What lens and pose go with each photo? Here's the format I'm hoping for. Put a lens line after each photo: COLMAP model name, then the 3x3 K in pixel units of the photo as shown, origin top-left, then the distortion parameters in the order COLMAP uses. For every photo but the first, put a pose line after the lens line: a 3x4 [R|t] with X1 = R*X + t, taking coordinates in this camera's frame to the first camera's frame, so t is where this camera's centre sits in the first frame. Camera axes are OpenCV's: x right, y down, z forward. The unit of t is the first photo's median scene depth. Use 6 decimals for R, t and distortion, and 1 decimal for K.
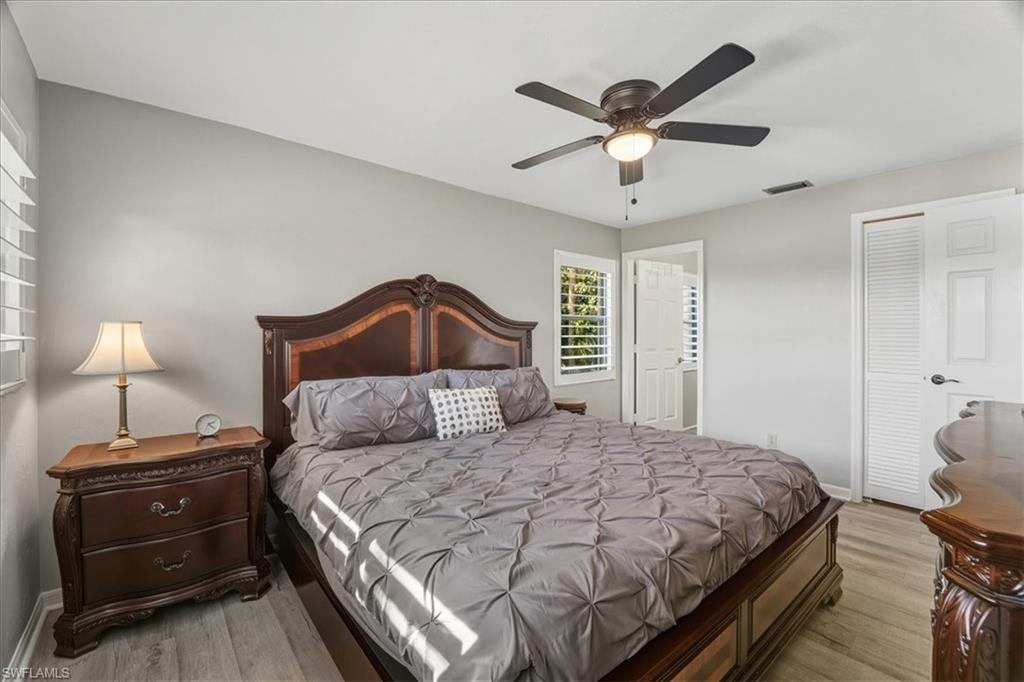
lens RADIAL K [[429.5, 0, 510.5], [0, 429.5, 335.6], [0, 0, 1]] dist [-0.016896, 0.000235]
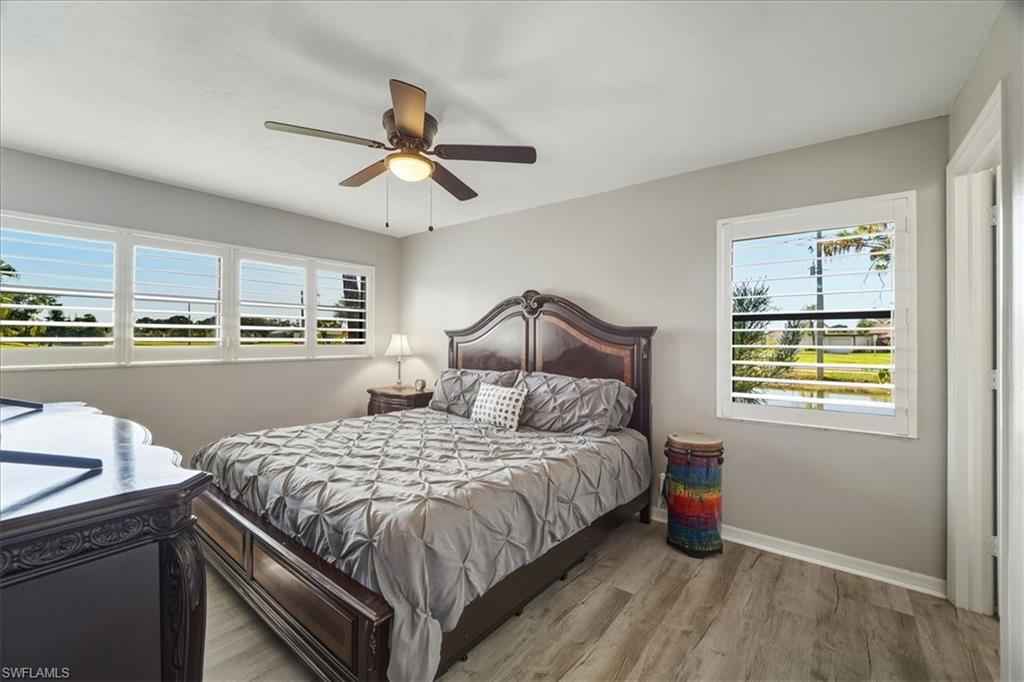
lens RADIAL K [[433.7, 0, 491.5], [0, 433.7, 337.2], [0, 0, 1]] dist [-0.019203, -0.000151]
pose [[0.170807, -0.005426, -0.985290, 1.039023], [-0.012206, 0.999896, -0.007622, -0.002897], [0.985229, 0.013328, 0.170723, 0.751502]]
